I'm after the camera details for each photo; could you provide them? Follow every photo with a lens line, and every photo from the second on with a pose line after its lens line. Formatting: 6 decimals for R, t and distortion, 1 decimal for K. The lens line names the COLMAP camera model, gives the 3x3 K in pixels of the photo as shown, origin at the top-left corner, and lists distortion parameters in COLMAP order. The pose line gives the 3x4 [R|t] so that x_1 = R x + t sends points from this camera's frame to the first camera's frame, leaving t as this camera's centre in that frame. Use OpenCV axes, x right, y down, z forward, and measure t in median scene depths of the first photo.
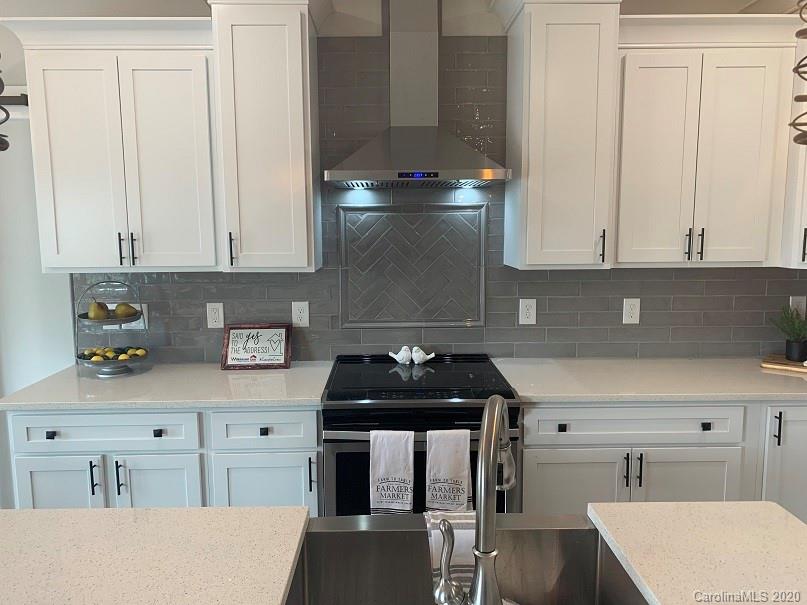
lens RADIAL K [[612.7, 0, 400.2], [0, 612.7, 298.1], [0, 0, 1]] dist [0.081943, -0.135732]
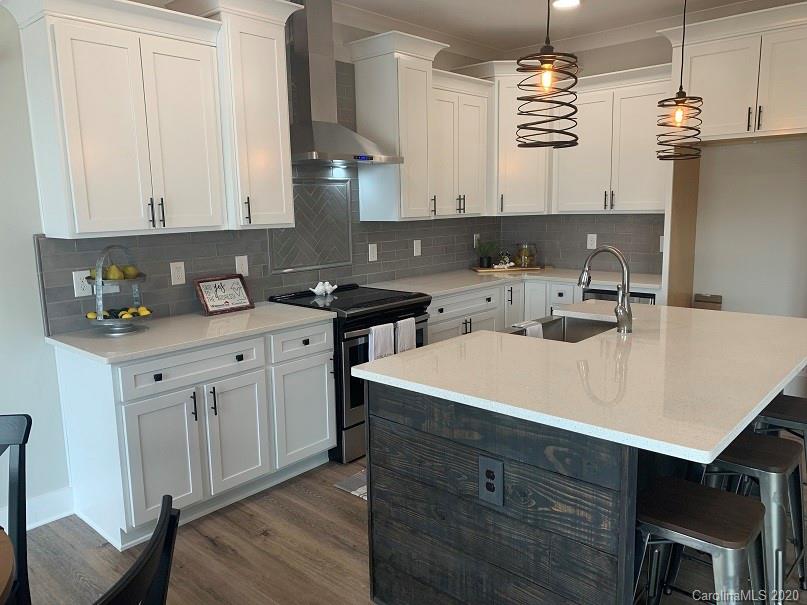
lens RADIAL K [[612.7, 0, 400.2], [0, 612.7, 298.1], [0, 0, 1]] dist [0.081943, -0.135732]
pose [[0.681642, -0.119642, 0.721838, -0.875376], [0.103016, 0.992407, 0.067208, 0.040809], [-0.724398, 0.028549, 0.688791, -0.076393]]
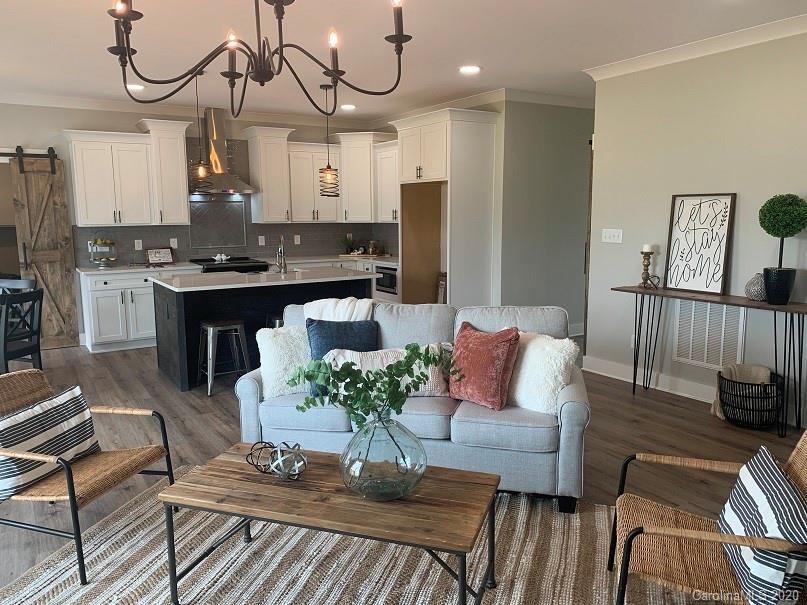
lens RADIAL K [[612.7, 0, 400.2], [0, 612.7, 298.1], [0, 0, 1]] dist [0.081943, -0.135732]
pose [[0.854066, -0.072220, 0.515127, -0.721696], [0.063189, 0.997385, 0.035067, 0.228363], [-0.516312, 0.002601, 0.856396, -1.722273]]
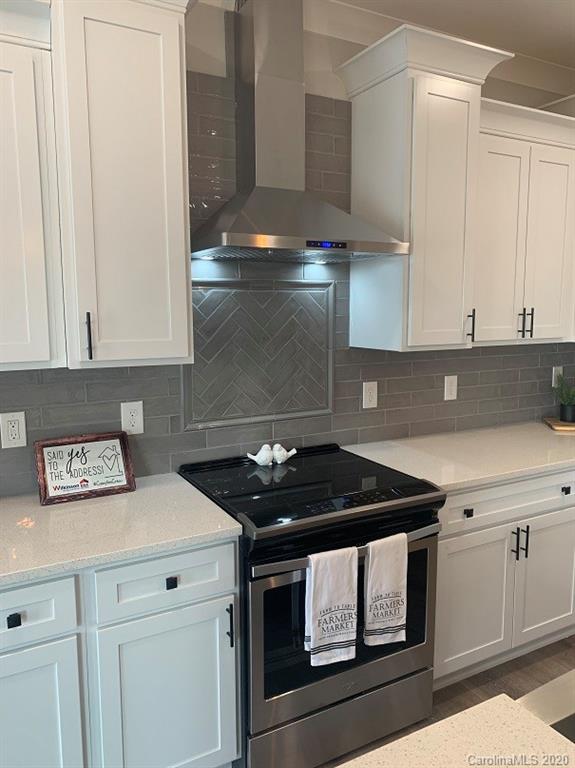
lens RADIAL K [[583.1, 0, 289.0], [0, 583.1, 375.6], [0, 0, 1]] dist [0.081943, -0.135732]
pose [[0.885438, -0.052056, 0.461832, -0.340119], [0.053634, 0.998513, 0.009720, -0.024904], [-0.461652, 0.016163, 0.886914, 0.258817]]
